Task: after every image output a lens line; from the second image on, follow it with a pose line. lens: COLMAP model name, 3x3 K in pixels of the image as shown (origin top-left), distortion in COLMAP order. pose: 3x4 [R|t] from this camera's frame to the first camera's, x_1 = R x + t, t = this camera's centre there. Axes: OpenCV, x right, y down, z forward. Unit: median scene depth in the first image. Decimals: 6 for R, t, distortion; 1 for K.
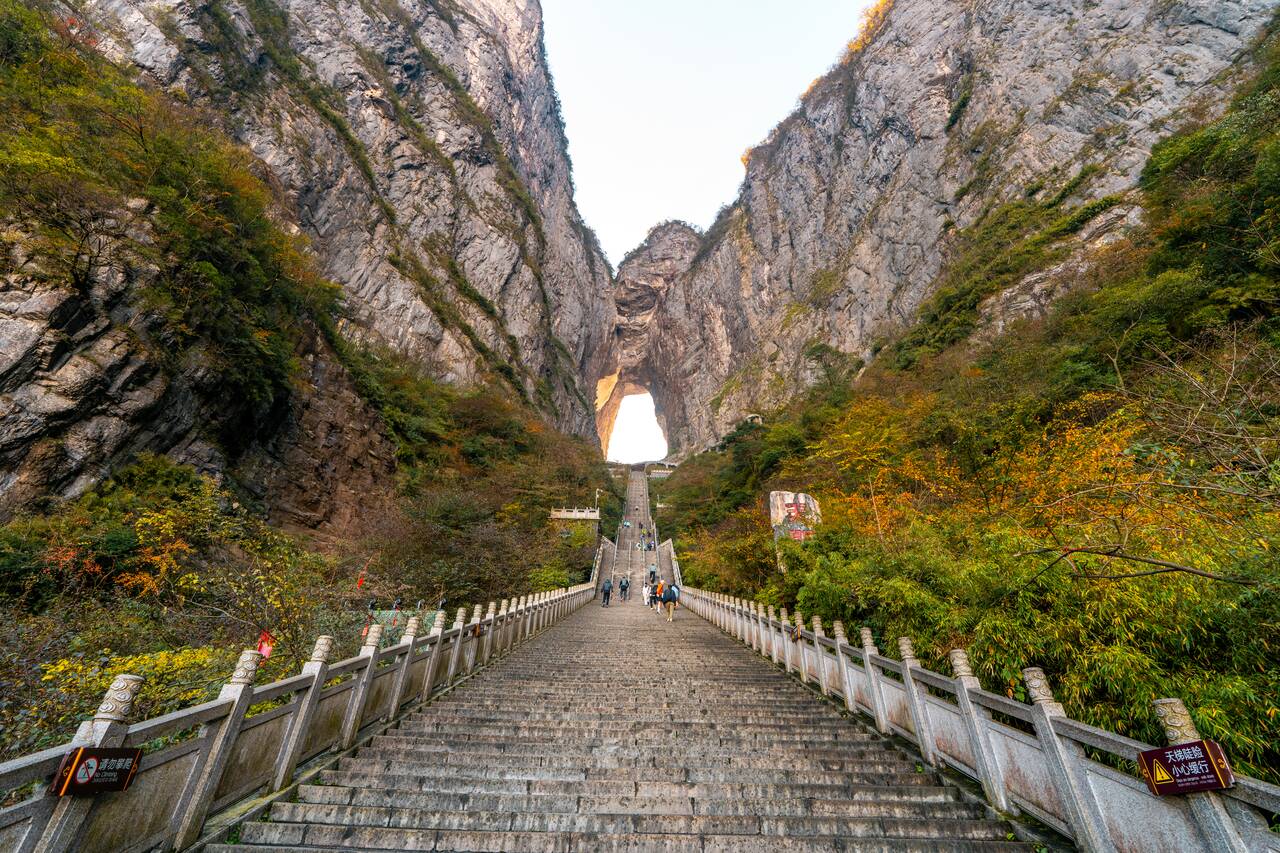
lens RADIAL K [[578.4, 0, 642.9], [0, 578.4, 421.7], [0, 0, 1]] dist [-0.002375, 0.000945]
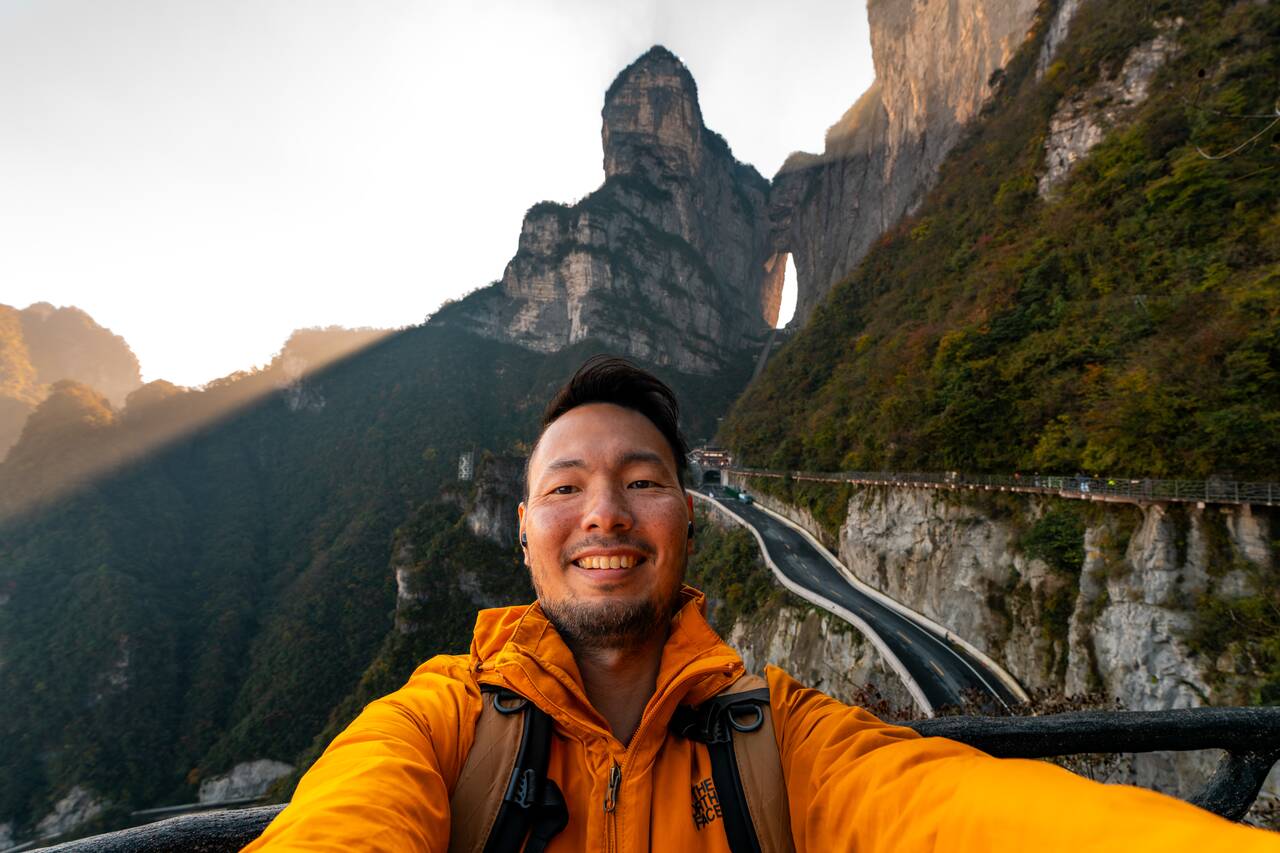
lens RADIAL K [[578.4, 0, 642.9], [0, 578.4, 421.7], [0, 0, 1]] dist [-0.002375, 0.000945]
pose [[0.891975, -0.009507, -0.451985, 0.915641], [0.253925, 0.837710, 0.483492, -1.416590], [0.374036, -0.546033, 0.749630, -1.950094]]
